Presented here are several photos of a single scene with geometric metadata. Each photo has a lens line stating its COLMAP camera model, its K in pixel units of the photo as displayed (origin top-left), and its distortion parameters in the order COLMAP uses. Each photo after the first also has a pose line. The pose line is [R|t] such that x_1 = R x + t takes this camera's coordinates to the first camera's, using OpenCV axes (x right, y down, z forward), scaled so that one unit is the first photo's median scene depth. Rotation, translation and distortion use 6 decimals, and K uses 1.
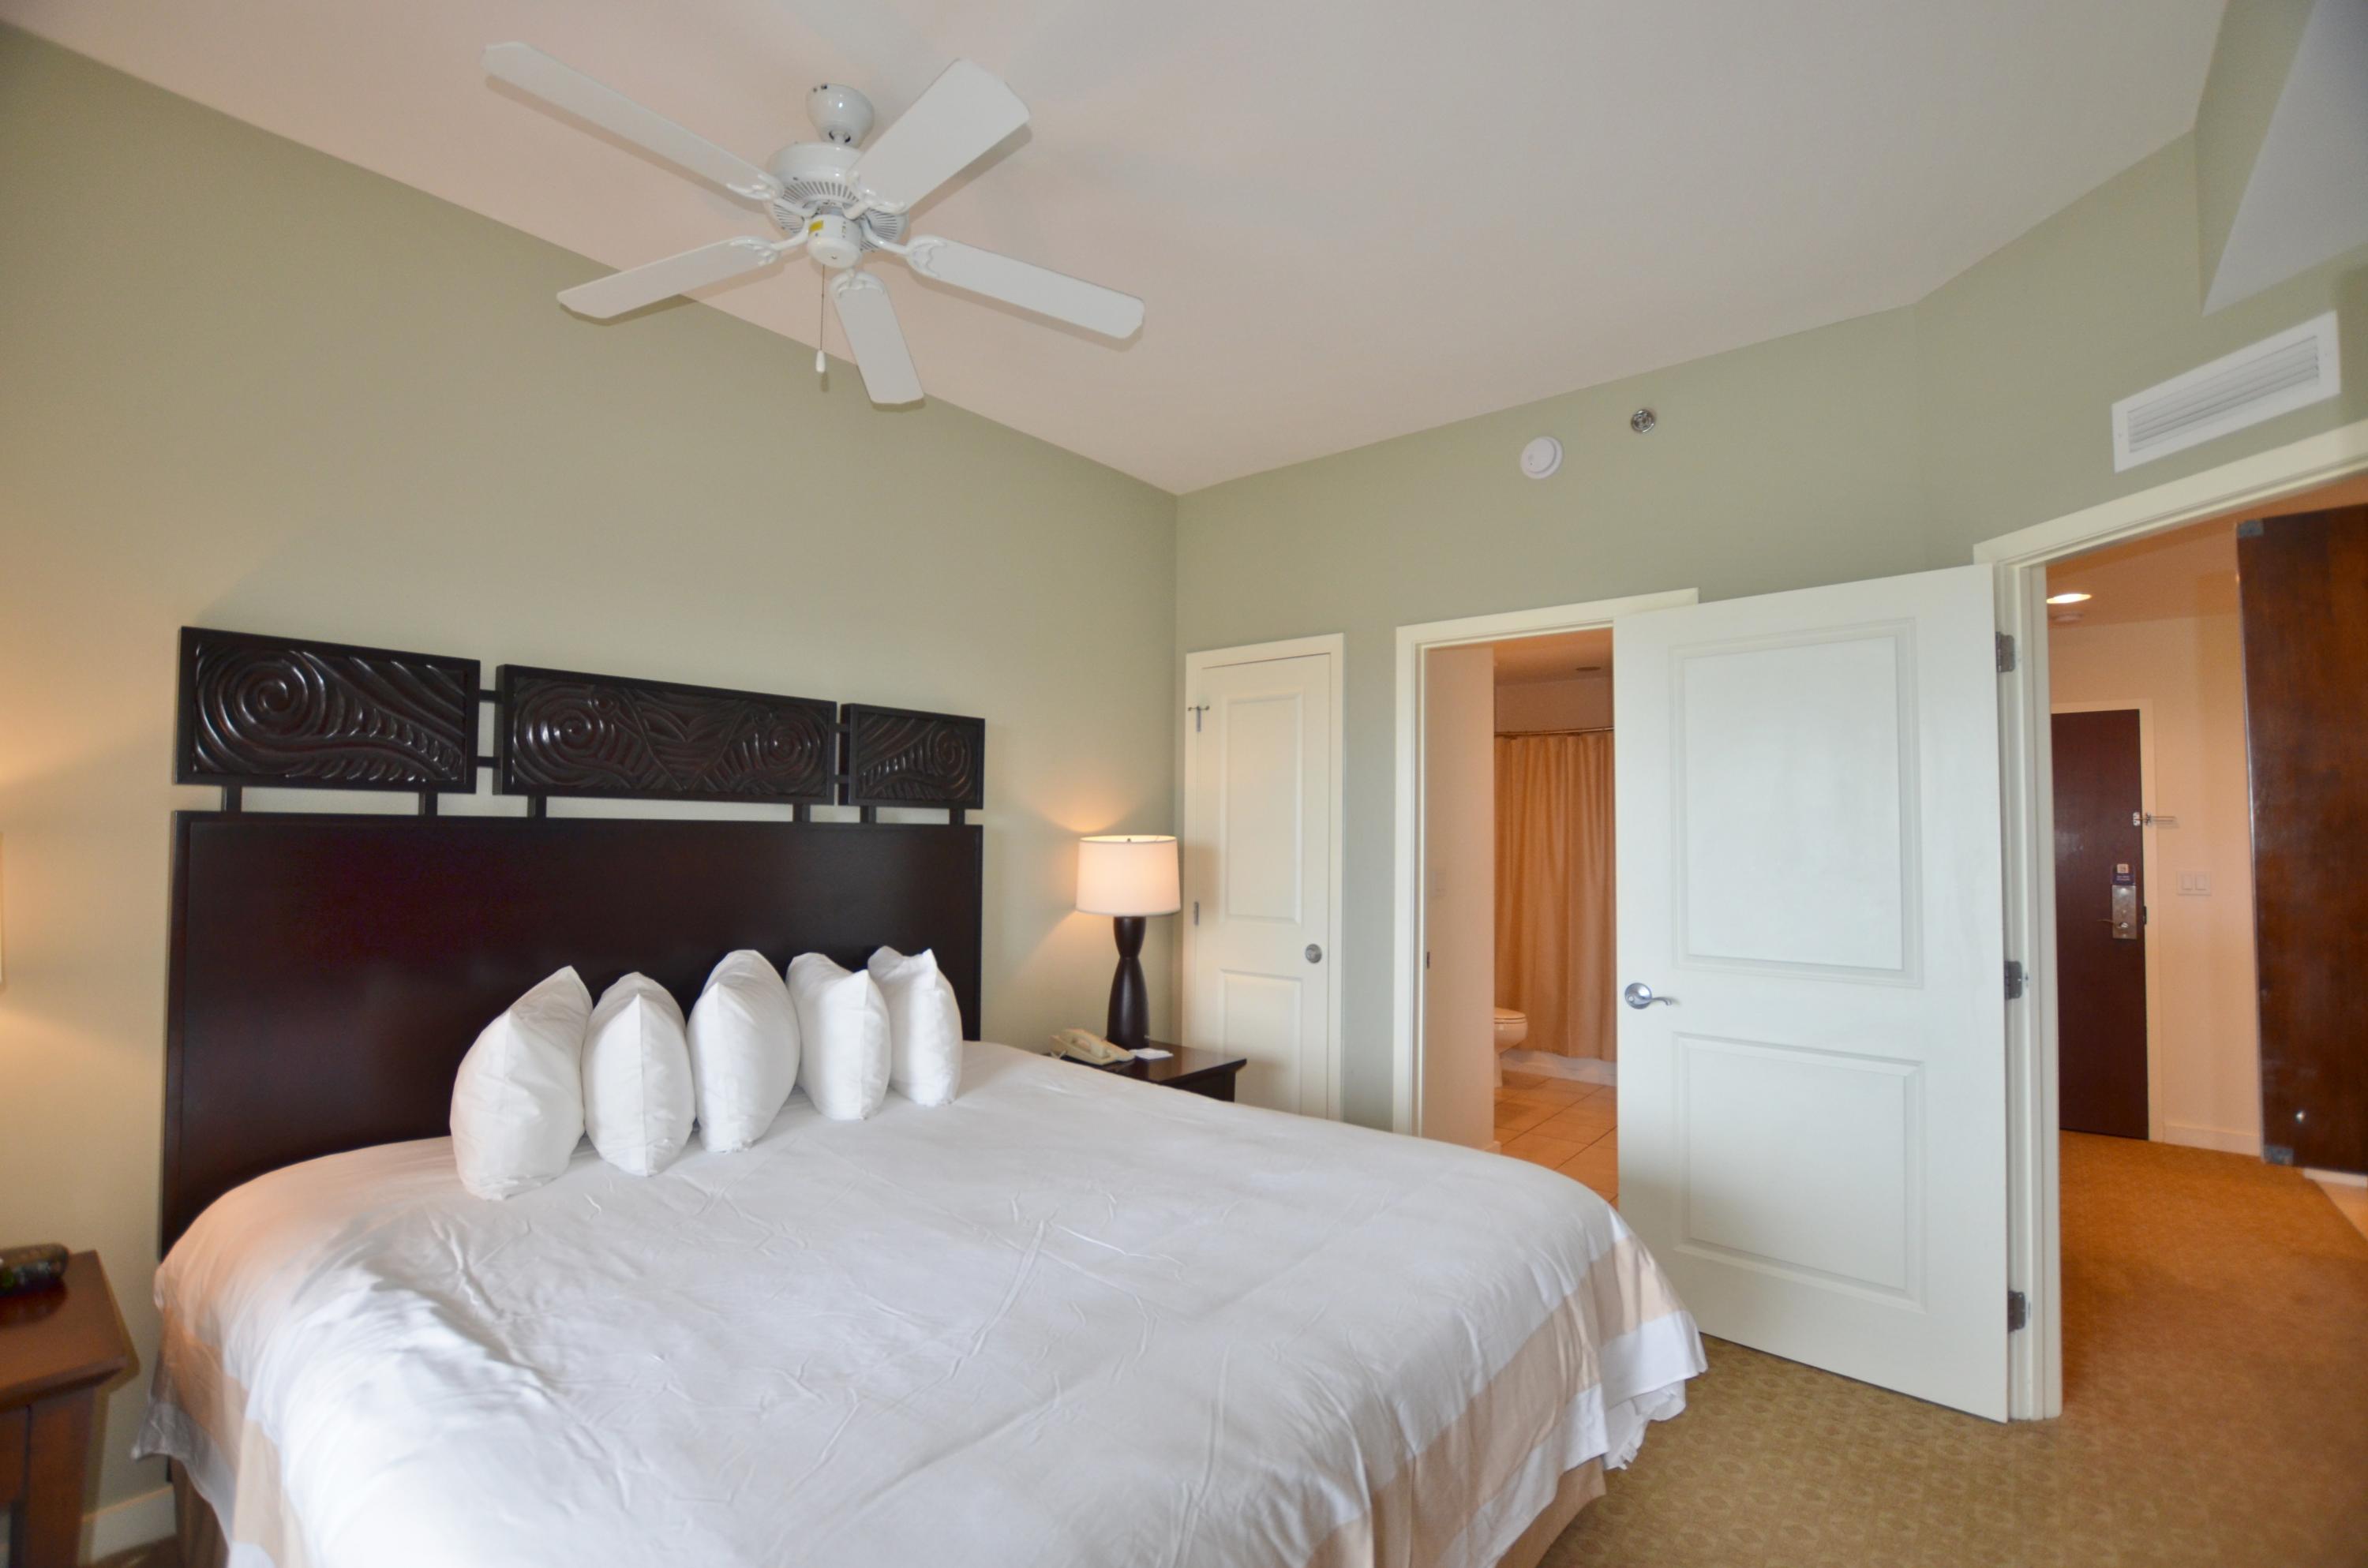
lens RADIAL K [[1123.7, 0, 1184.0], [0, 1123.7, 784.0], [0, 0, 1]] dist [0.000515, 0.000044]
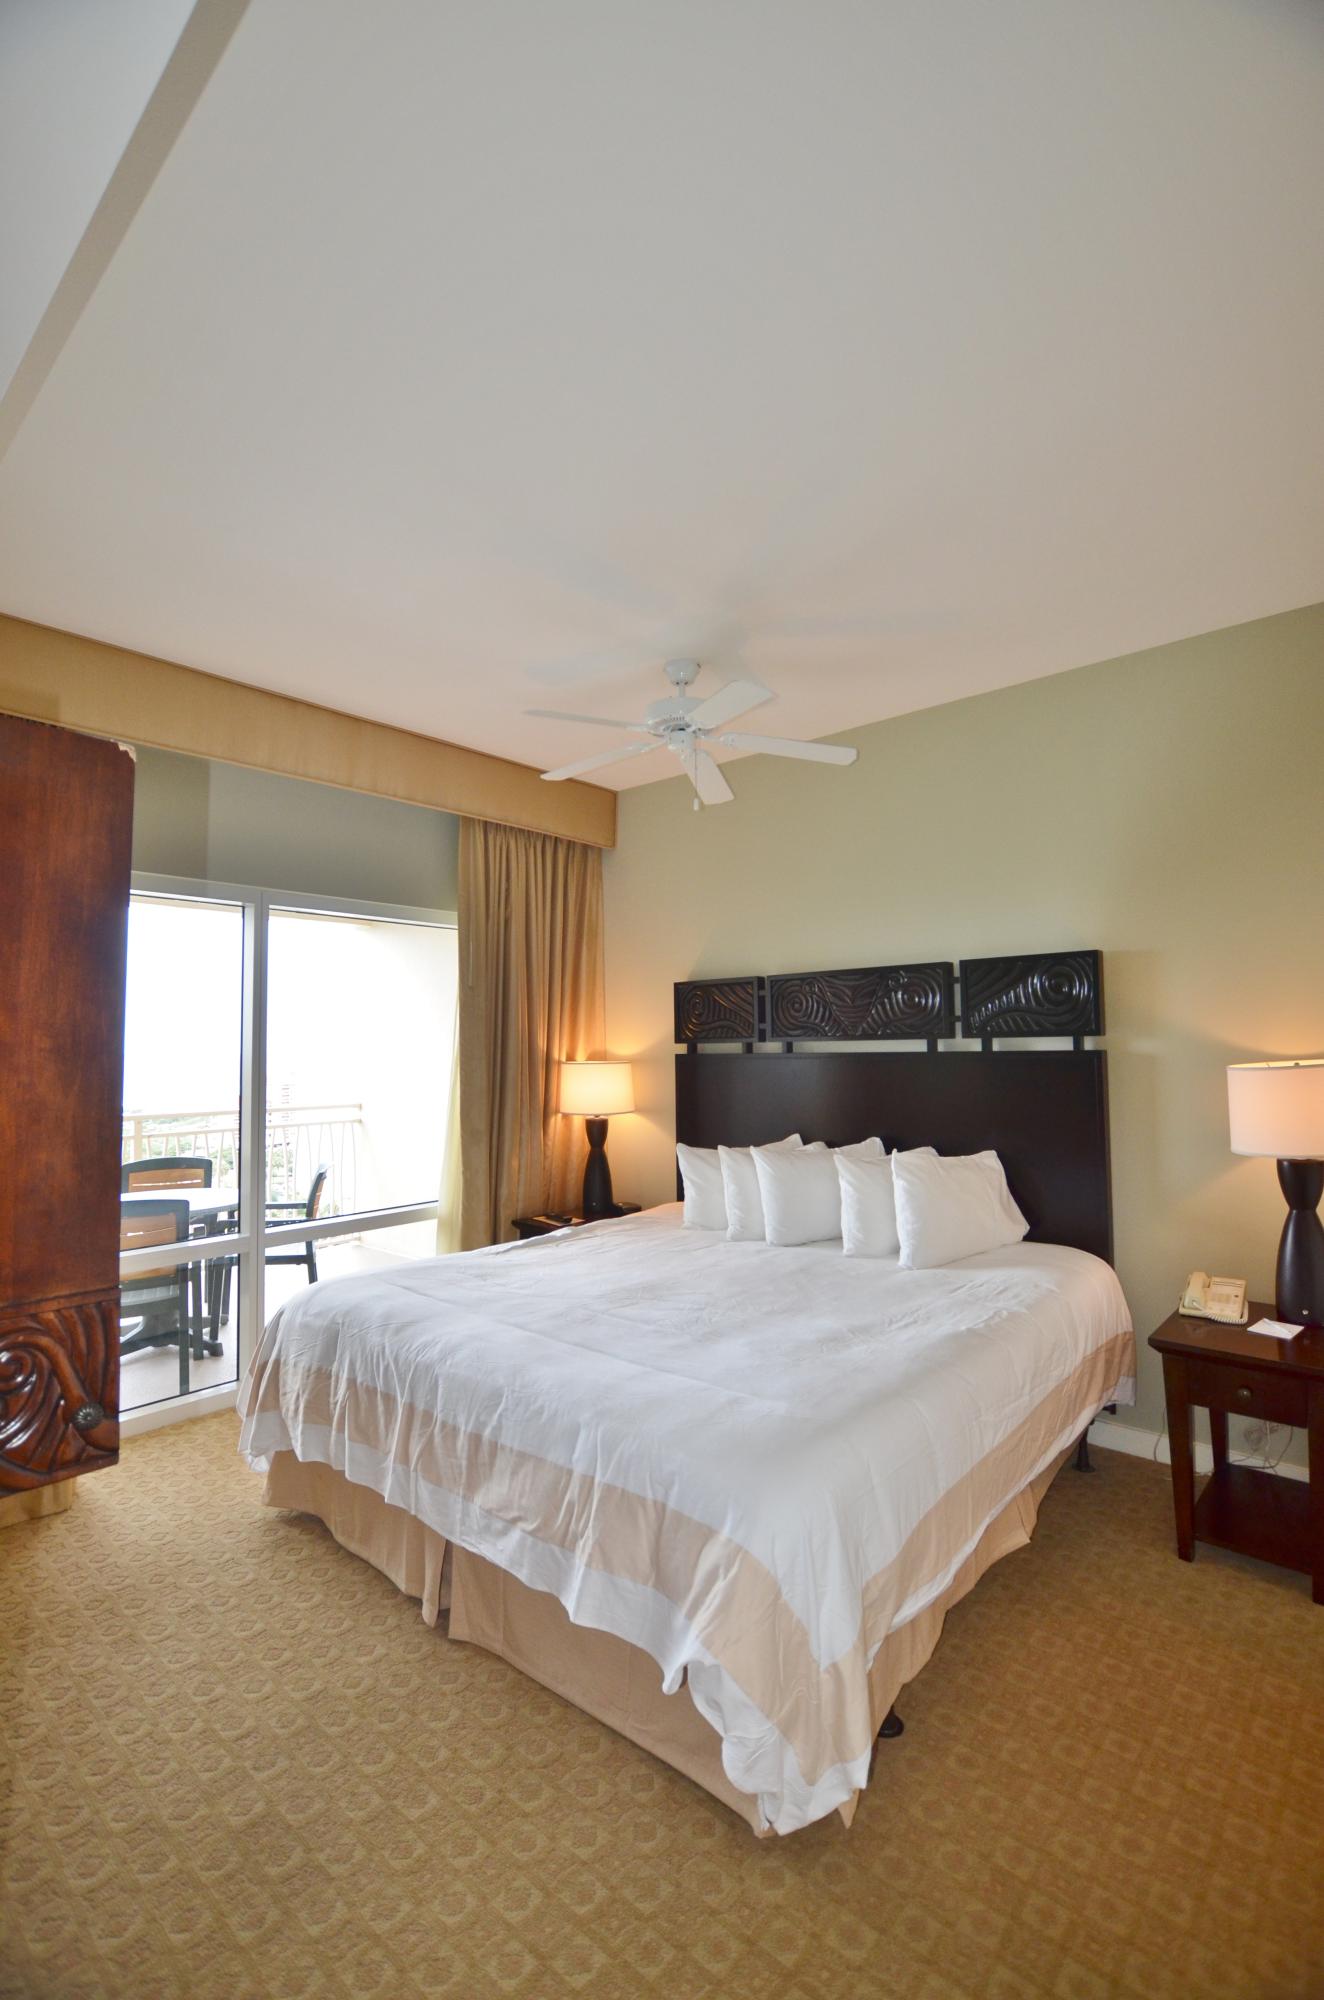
lens RADIAL K [[899.6, 0, 662.0], [0, 899.6, 1000.0], [0, 0, 1]] dist [0.000571, 0.000035]
pose [[-0.099827, -0.077607, -0.991974, 0.764986], [0.044096, 0.995629, -0.082330, 0.044295], [0.994027, -0.051961, -0.095968, 0.729930]]
